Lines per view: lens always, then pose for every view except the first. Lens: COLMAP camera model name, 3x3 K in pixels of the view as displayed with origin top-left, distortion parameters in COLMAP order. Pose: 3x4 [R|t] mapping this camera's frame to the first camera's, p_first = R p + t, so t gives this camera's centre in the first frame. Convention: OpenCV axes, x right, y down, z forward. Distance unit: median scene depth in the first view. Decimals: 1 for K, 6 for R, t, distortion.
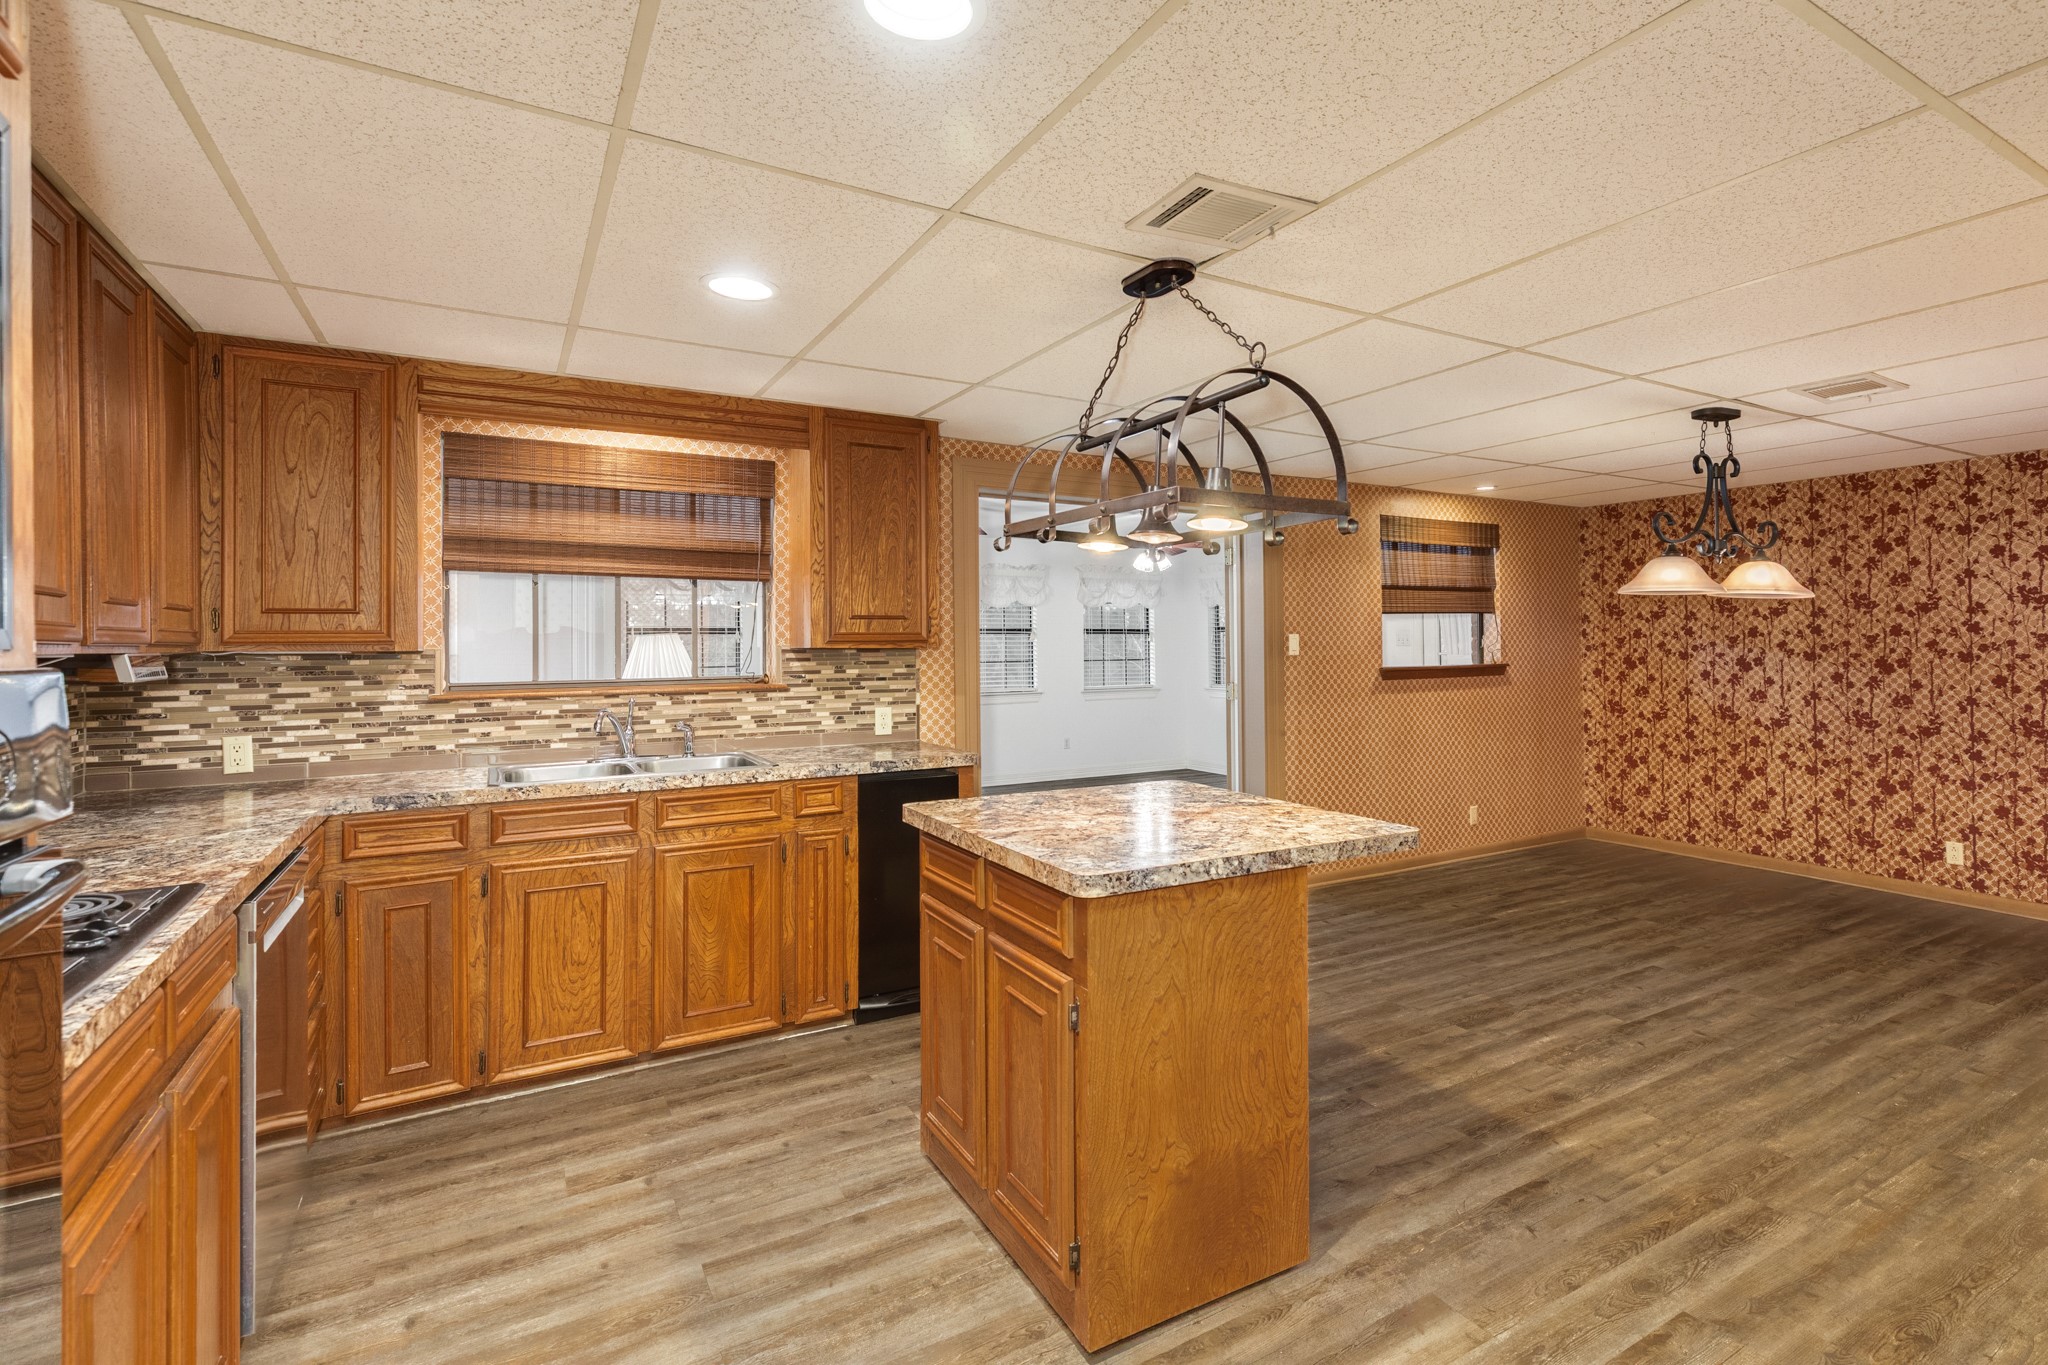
lens RADIAL K [[985.2, 0, 1089.0], [0, 985.2, 631.6], [0, 0, 1]] dist [0.008856, -0.001363]
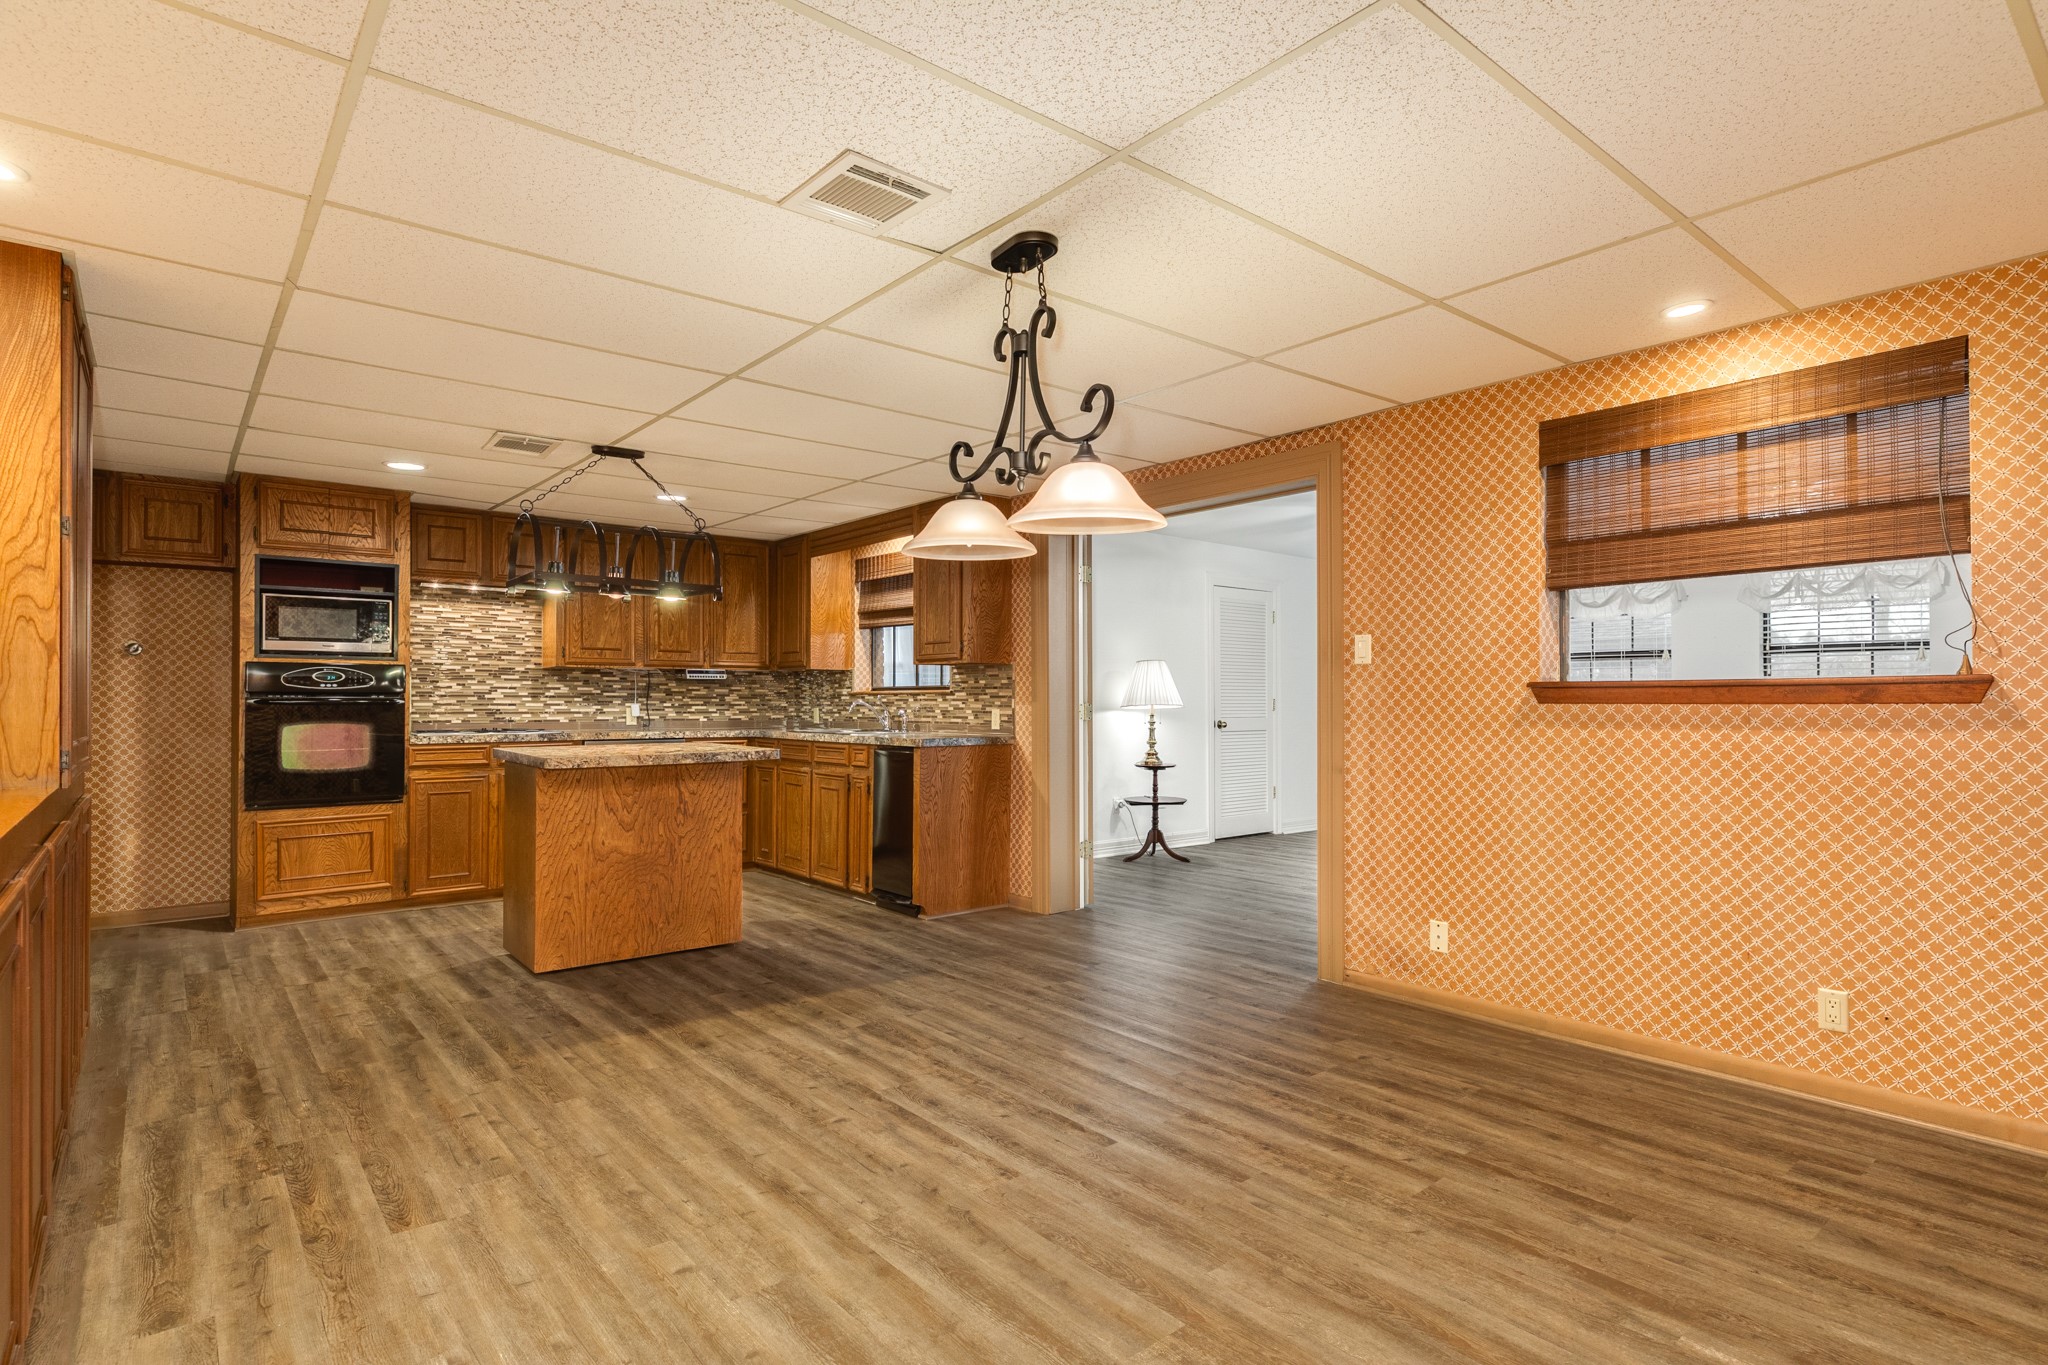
lens RADIAL K [[1028.9, 0, 1026.9], [0, 1028.9, 692.6], [0, 0, 1]] dist [0.006878, 0.000683]
pose [[0.150458, 0.000926, -0.988616, 1.387813], [0.012910, 0.999912, 0.002901, 0.060294], [0.988532, -0.013199, 0.150433, 0.981236]]
